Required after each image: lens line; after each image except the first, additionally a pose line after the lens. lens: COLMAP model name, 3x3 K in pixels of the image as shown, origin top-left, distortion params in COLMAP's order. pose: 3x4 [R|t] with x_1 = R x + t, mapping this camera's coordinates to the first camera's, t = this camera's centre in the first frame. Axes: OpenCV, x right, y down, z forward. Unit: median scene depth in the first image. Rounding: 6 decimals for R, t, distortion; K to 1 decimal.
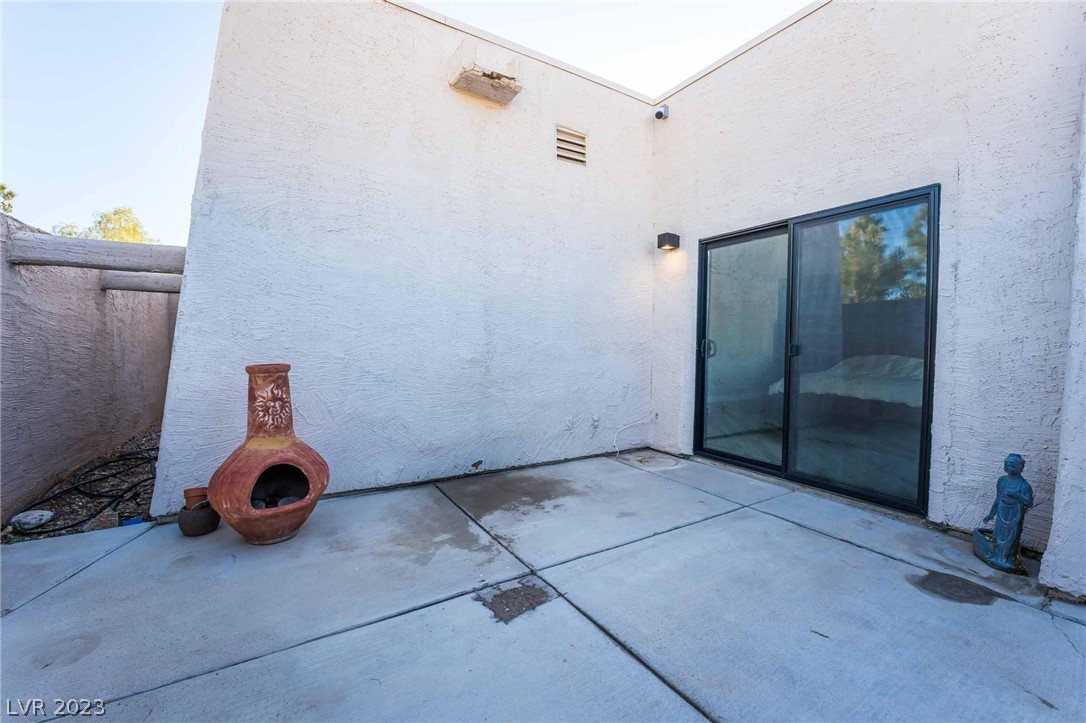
lens RADIAL K [[446.0, 0, 550.0], [0, 446.0, 356.0], [0, 0, 1]] dist [-0.021911, -0.000051]
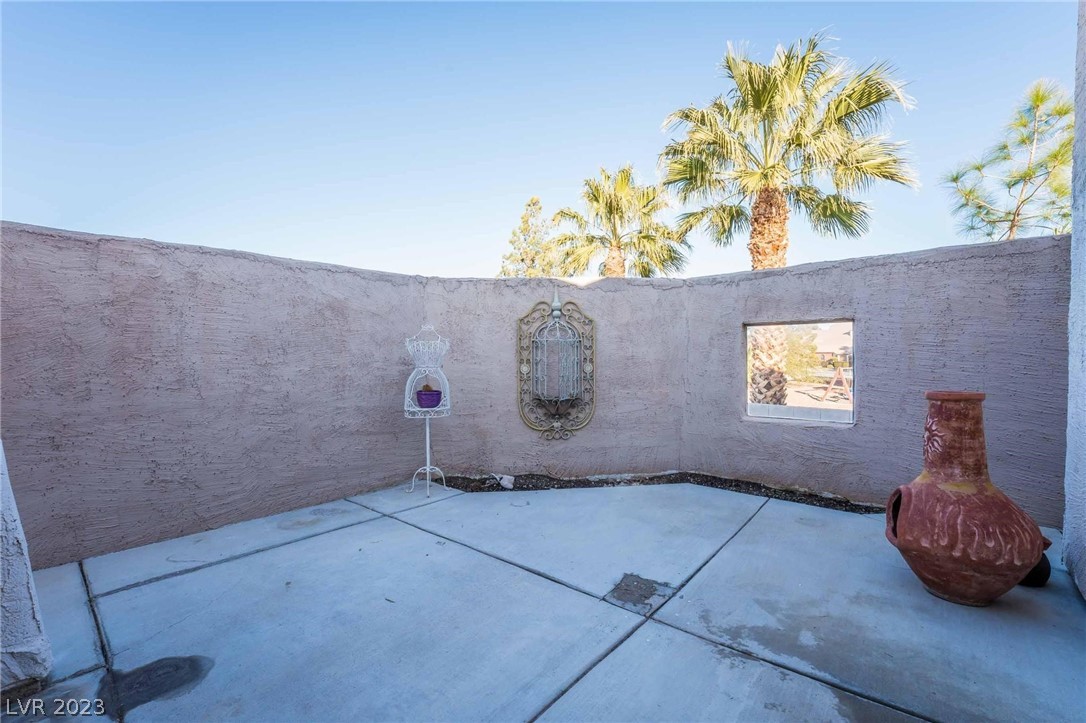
lens RADIAL K [[457.5, 0, 543.9], [0, 457.5, 354.9], [0, 0, 1]] dist [-0.022090, 0.000288]
pose [[-0.953676, 0.002105, -0.300828, 0.353078], [-0.006308, 0.999616, 0.026991, -0.063817], [0.300770, 0.027638, -0.953296, 1.418536]]
